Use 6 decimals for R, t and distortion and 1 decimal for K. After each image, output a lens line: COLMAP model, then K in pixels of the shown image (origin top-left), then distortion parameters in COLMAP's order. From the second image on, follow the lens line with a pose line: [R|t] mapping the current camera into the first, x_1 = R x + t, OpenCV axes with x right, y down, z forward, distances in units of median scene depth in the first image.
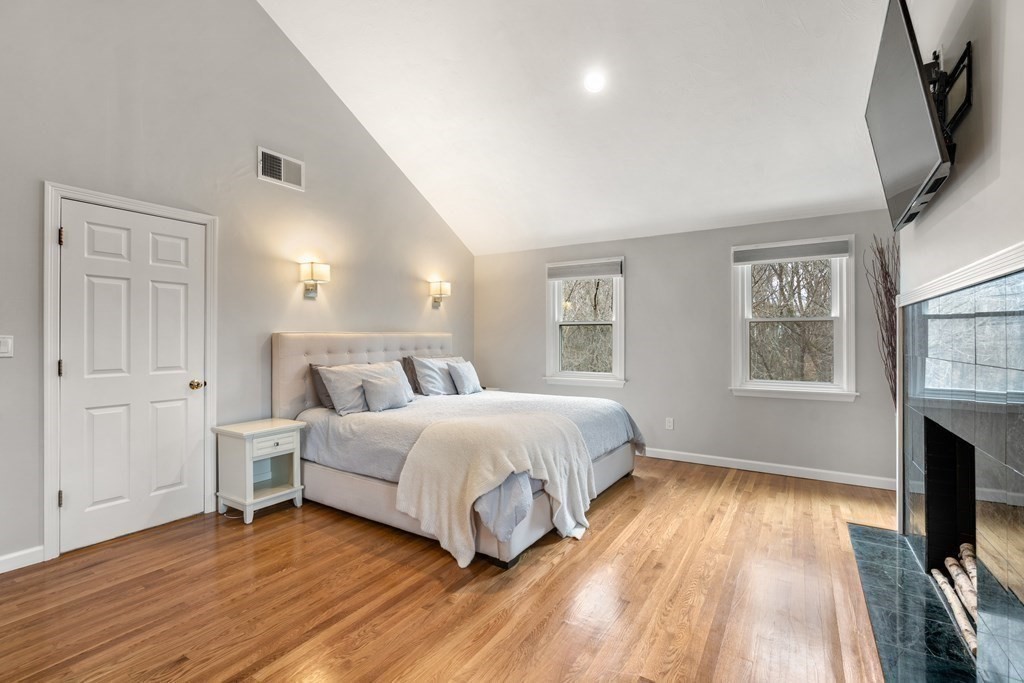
lens RADIAL K [[467.2, 0, 505.3], [0, 467.2, 340.6], [0, 0, 1]] dist [0.000800, 0.000333]
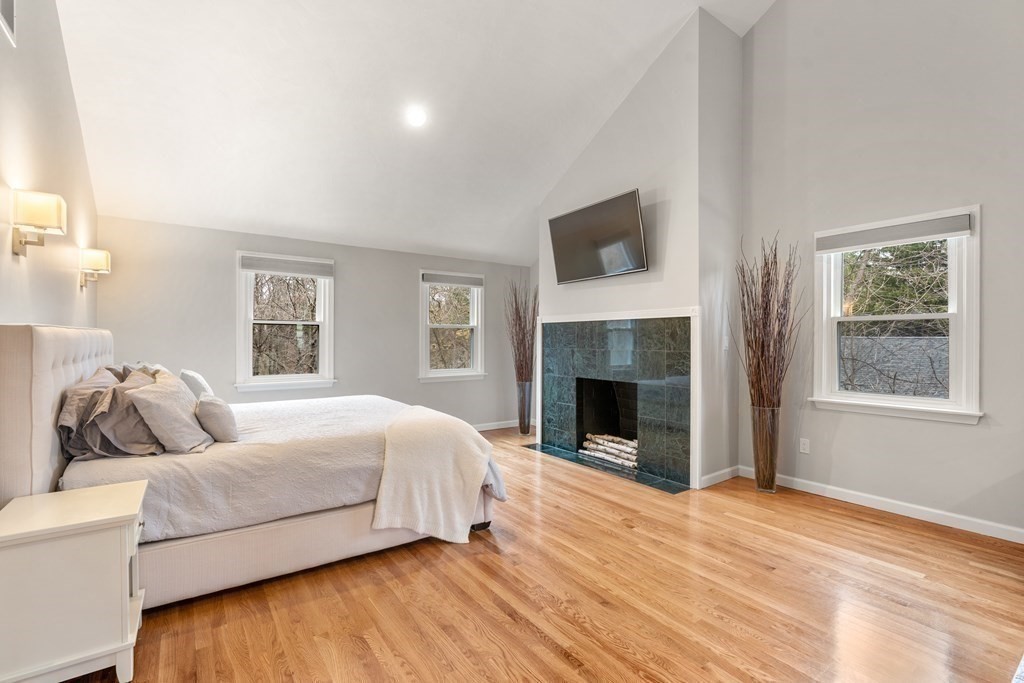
lens RADIAL K [[467.2, 0, 505.3], [0, 467.2, 340.6], [0, 0, 1]] dist [0.000800, 0.000333]
pose [[0.377601, -0.000154, 0.925968, -0.770412], [0.002077, 0.999998, -0.000681, 0.000777], [-0.925966, 0.002181, 0.377601, 0.344283]]
